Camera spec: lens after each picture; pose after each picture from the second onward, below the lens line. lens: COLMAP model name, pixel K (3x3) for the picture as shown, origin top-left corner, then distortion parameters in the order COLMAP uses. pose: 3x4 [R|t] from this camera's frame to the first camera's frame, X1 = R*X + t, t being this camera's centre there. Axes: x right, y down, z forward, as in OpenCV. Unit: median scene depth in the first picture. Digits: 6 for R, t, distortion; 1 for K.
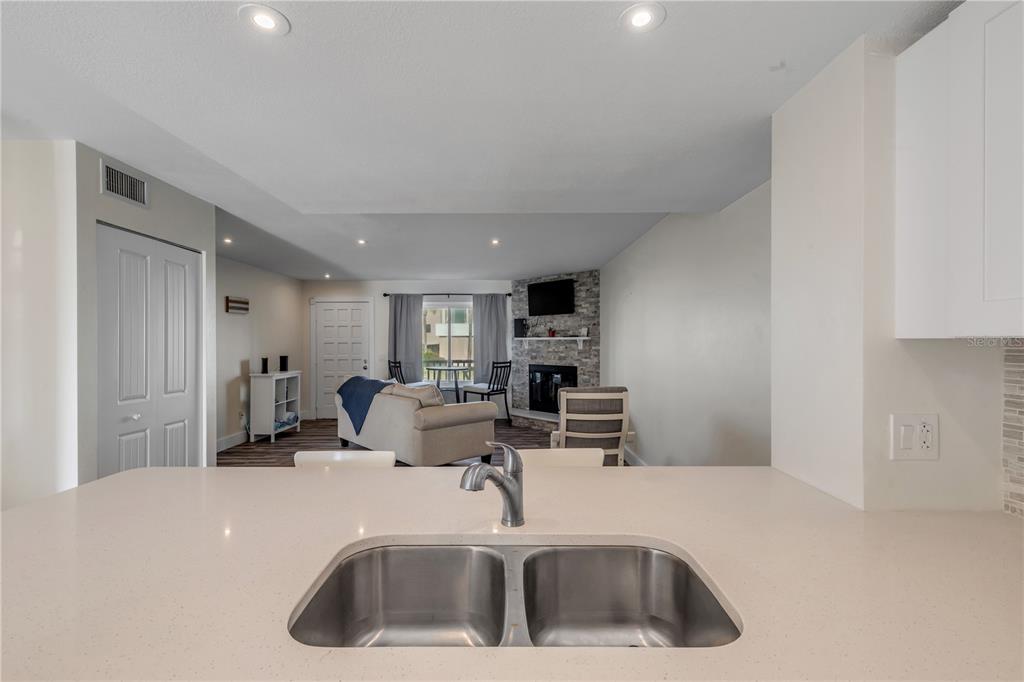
lens RADIAL K [[469.6, 0, 510.6], [0, 469.6, 340.4], [0, 0, 1]] dist [0.008508, -0.001960]
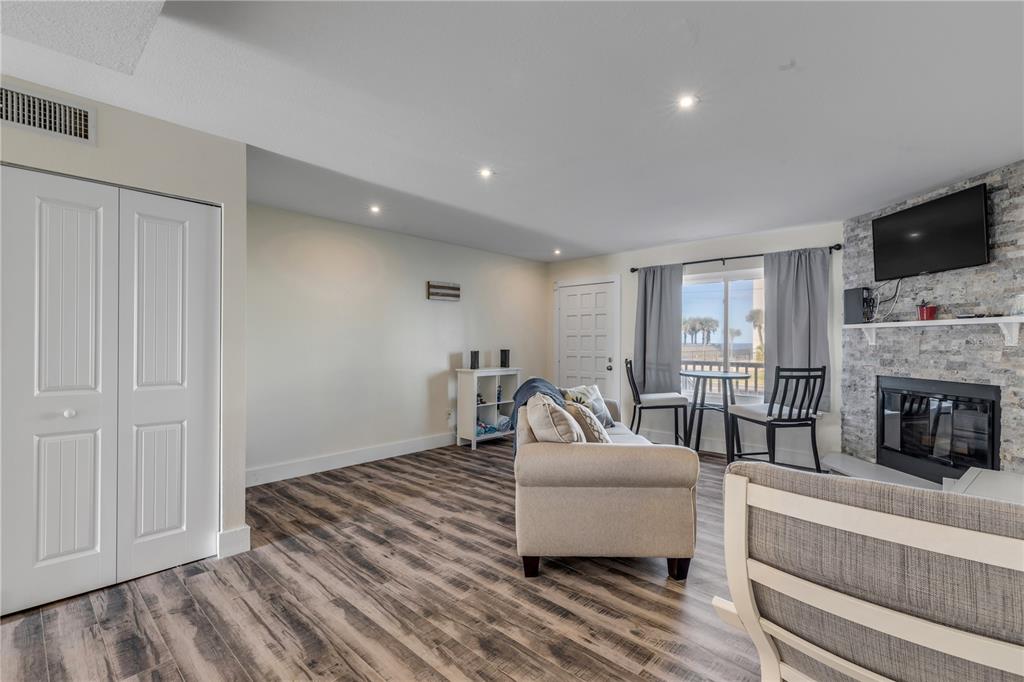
lens RADIAL K [[469.6, 0, 512.4], [0, 469.6, 343.5], [0, 0, 1]] dist [0.008508, -0.001960]
pose [[0.731040, 0.008255, -0.682284, 0.107069], [-0.005058, 0.999965, 0.006679, 0.015305], [0.682315, -0.001432, 0.731057, 0.369313]]
